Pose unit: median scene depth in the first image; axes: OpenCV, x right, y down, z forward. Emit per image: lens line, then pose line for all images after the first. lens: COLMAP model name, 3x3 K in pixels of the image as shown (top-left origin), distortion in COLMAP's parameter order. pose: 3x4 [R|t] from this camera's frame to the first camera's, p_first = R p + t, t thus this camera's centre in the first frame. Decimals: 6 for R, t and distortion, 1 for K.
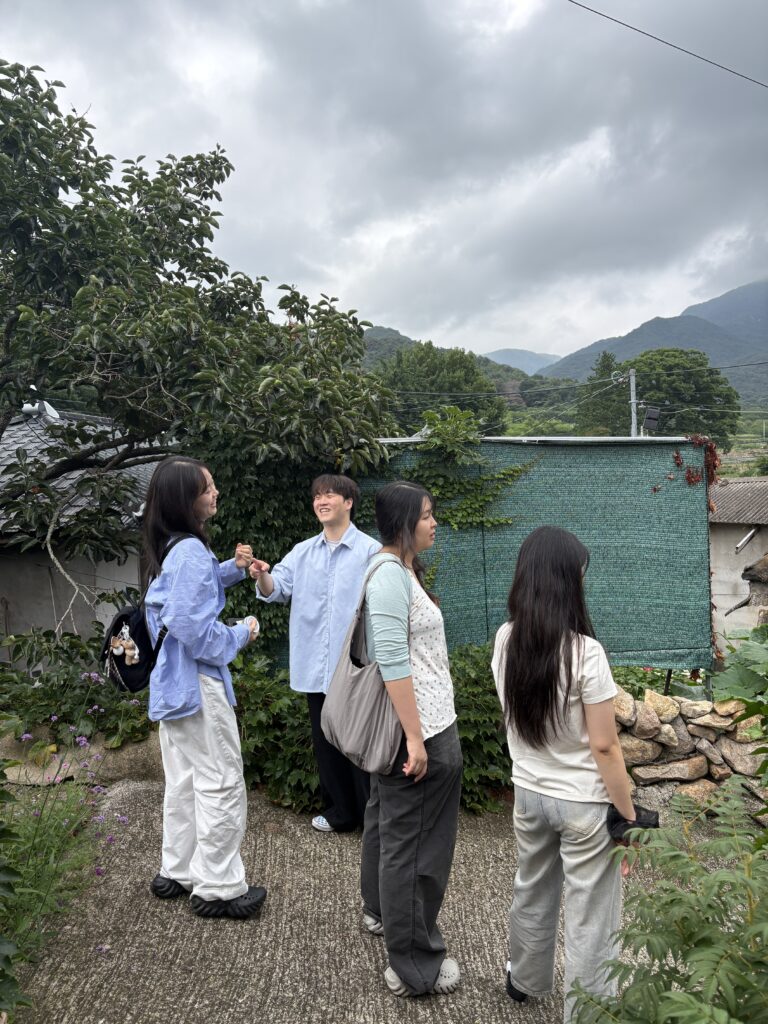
lens RADIAL K [[766.9, 0, 350.7], [0, 766.9, 513.6], [0, 0, 1]] dist [0.003878, -0.108855]
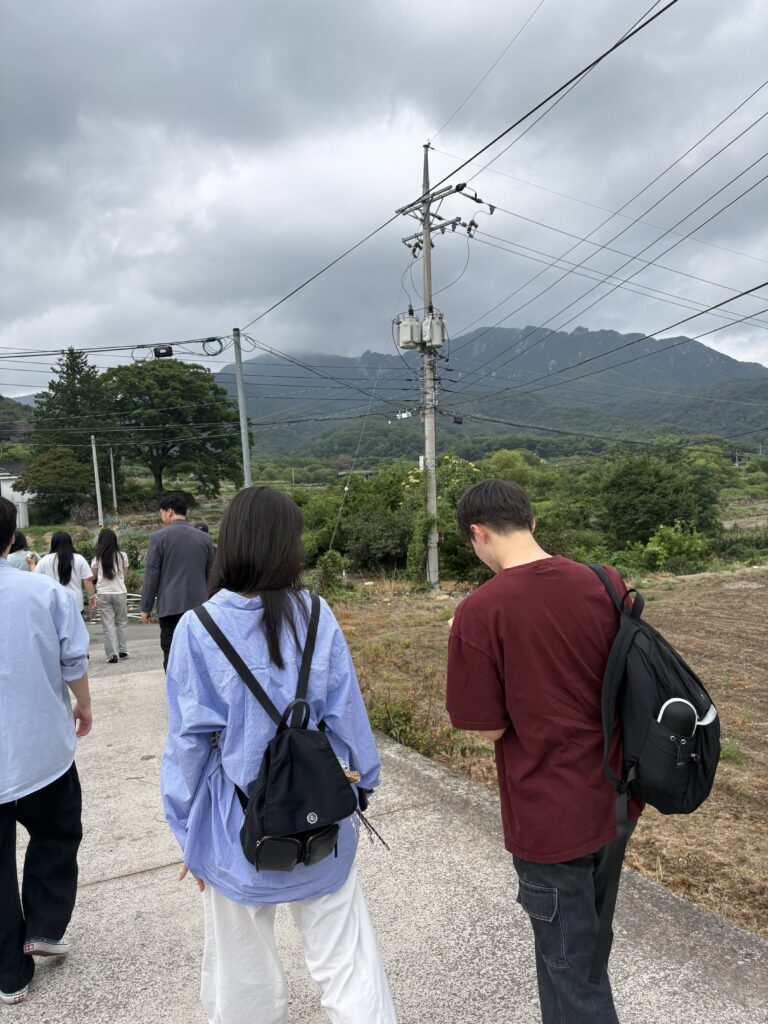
lens RADIAL K [[766.2, 0, 405.6], [0, 766.2, 537.6], [0, 0, 1]] dist [0.094377, -0.275455]
pose [[0.805625, -0.038482, 0.591175, 0.136897], [0.060017, 0.998056, -0.016822, 0.000751], [-0.589378, 0.049033, 0.806368, 0.209771]]
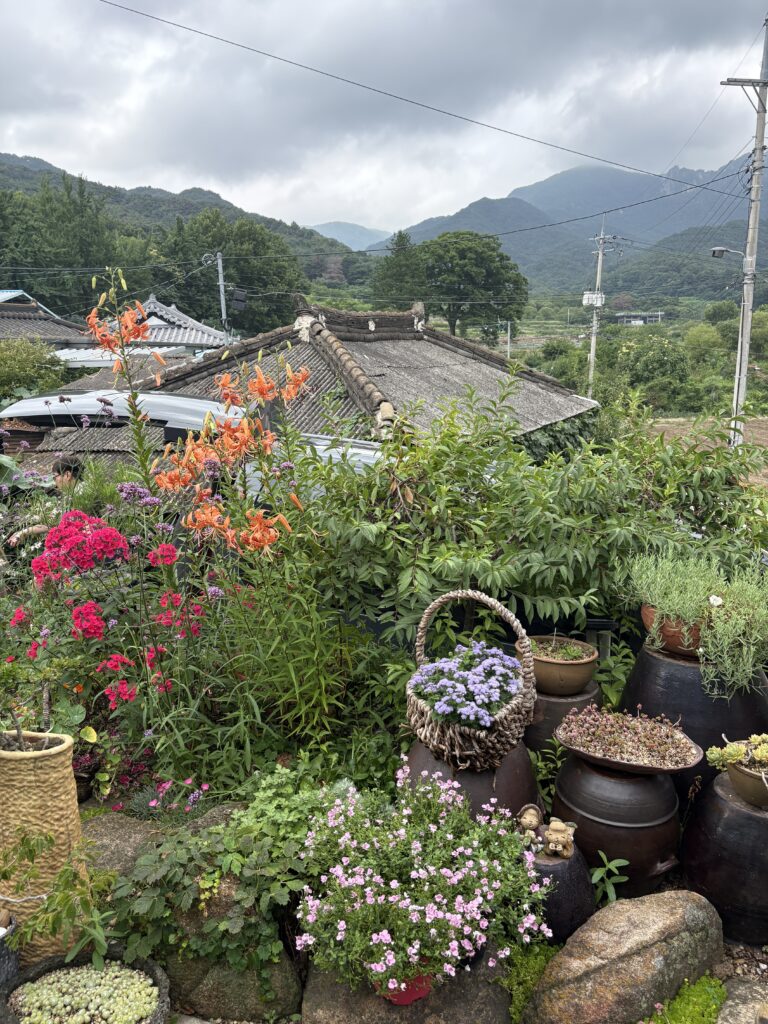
lens RADIAL K [[783.3, 0, 384.0], [0, 783.3, 512.0], [0, 0, 1]] dist [-0.057068, 0.167919]
pose [[0.966328, -0.029640, 0.255601, 0.036990], [-0.008721, 0.989000, 0.147656, 0.001178], [-0.257166, -0.144914, 0.955440, -0.021385]]
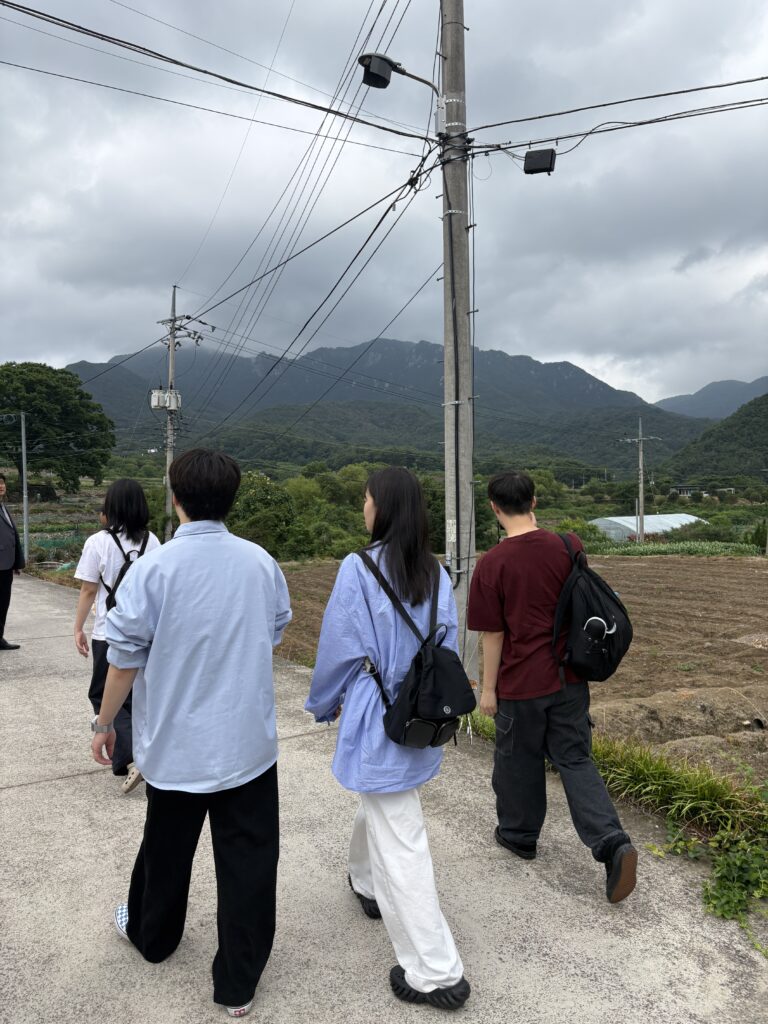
lens RADIAL K [[770.6, 0, 382.9], [0, 770.6, 525.4], [0, 0, 1]] dist [0.059145, -0.118519]
pose [[0.733475, 0.013065, 0.679591, 0.111178], [0.016358, 0.999186, -0.036864, 0.008957], [-0.679520, 0.038156, 0.732664, 0.086736]]
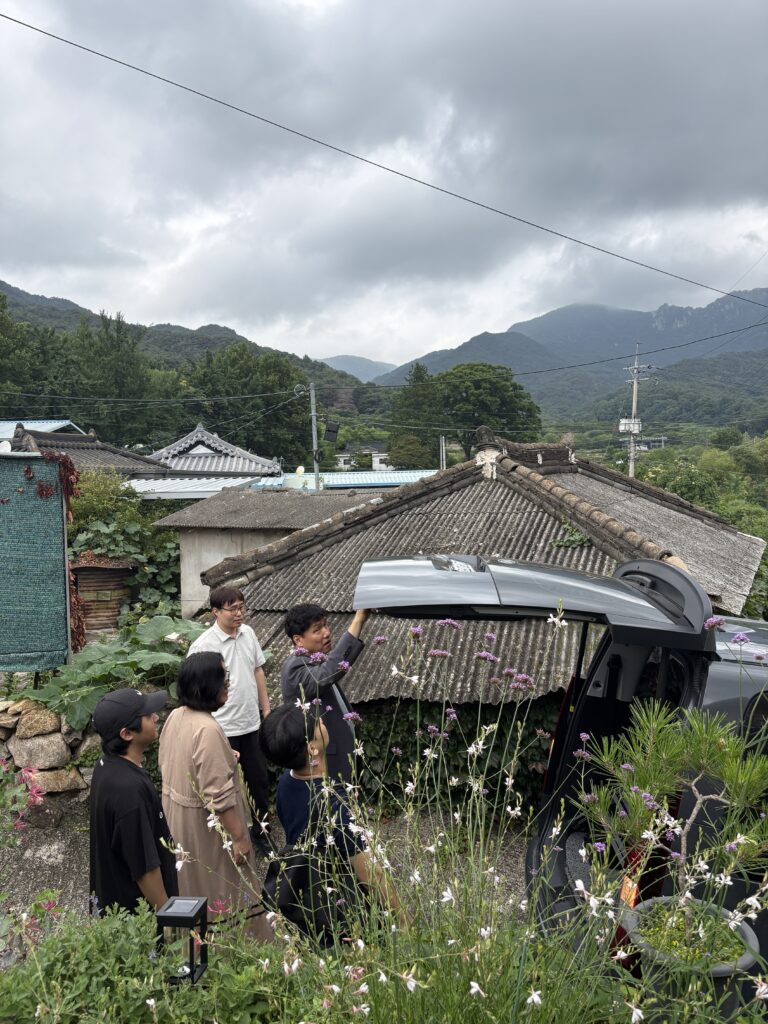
lens RADIAL K [[770.6, 0, 382.9], [0, 770.6, 525.4], [0, 0, 1]] dist [0.059145, -0.118519]
pose [[0.968705, 0.003479, 0.248191, 0.024663], [-0.005907, 0.999942, 0.009040, -0.000429], [-0.248145, -0.010223, 0.968669, -0.006308]]
